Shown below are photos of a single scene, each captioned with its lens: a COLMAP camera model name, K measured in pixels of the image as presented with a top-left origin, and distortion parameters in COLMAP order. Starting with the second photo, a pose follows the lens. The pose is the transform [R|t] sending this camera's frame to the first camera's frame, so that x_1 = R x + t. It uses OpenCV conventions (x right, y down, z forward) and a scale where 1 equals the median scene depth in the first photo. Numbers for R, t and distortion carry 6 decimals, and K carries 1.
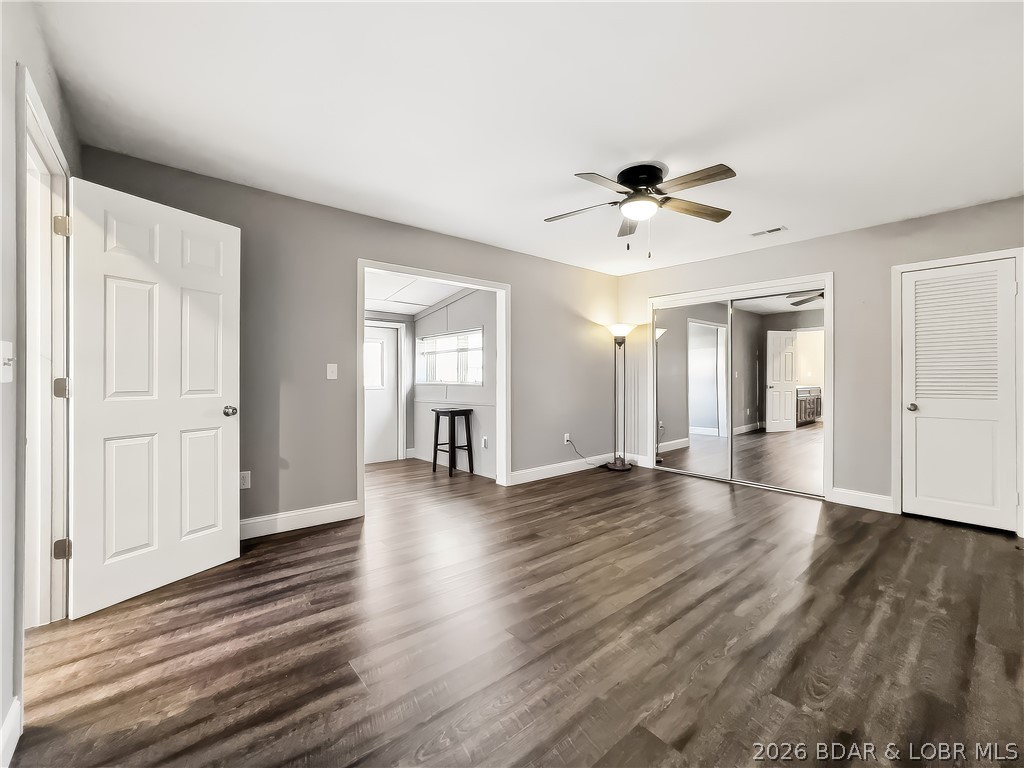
lens RADIAL K [[419.8, 0, 512.3], [0, 419.8, 378.9], [0, 0, 1]] dist [-0.040765, 0.014975]
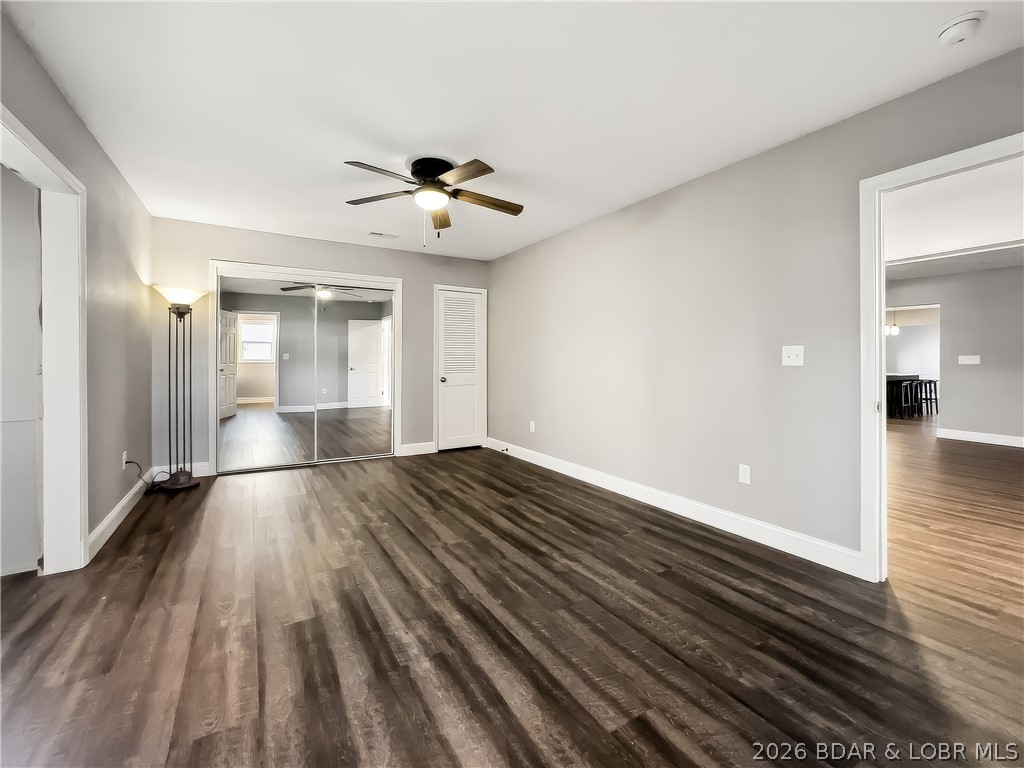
lens RADIAL K [[441.7, 0, 491.4], [0, 441.7, 359.5], [0, 0, 1]] dist [-0.023690, 0.000365]
pose [[0.188335, 0.000566, 0.982105, -0.760331], [0.003169, 0.999994, -0.001184, -0.004555], [-0.982100, 0.003336, 0.188332, 0.657137]]
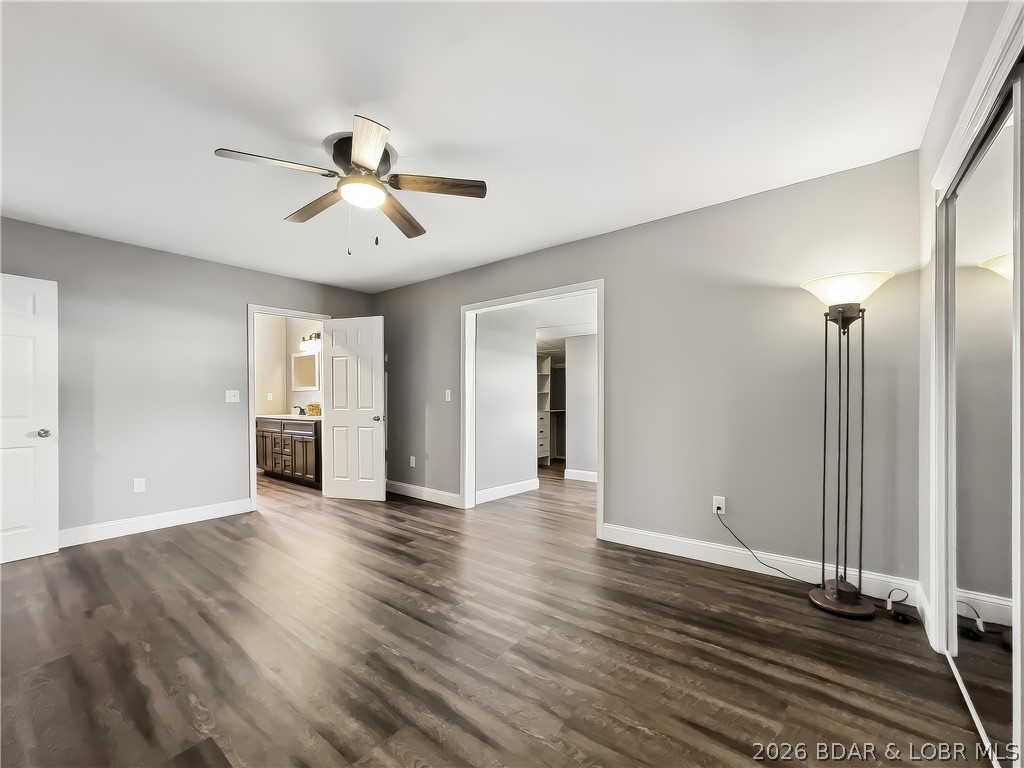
lens RADIAL K [[418.0, 0, 509.8], [0, 418.0, 398.2], [0, 0, 1]] dist [-0.028757, 0.014098]
pose [[0.213666, -0.002662, -0.976903, 1.194000], [0.002992, 0.999993, -0.002071, -0.006318], [0.976902, -0.002481, 0.213673, 1.129427]]
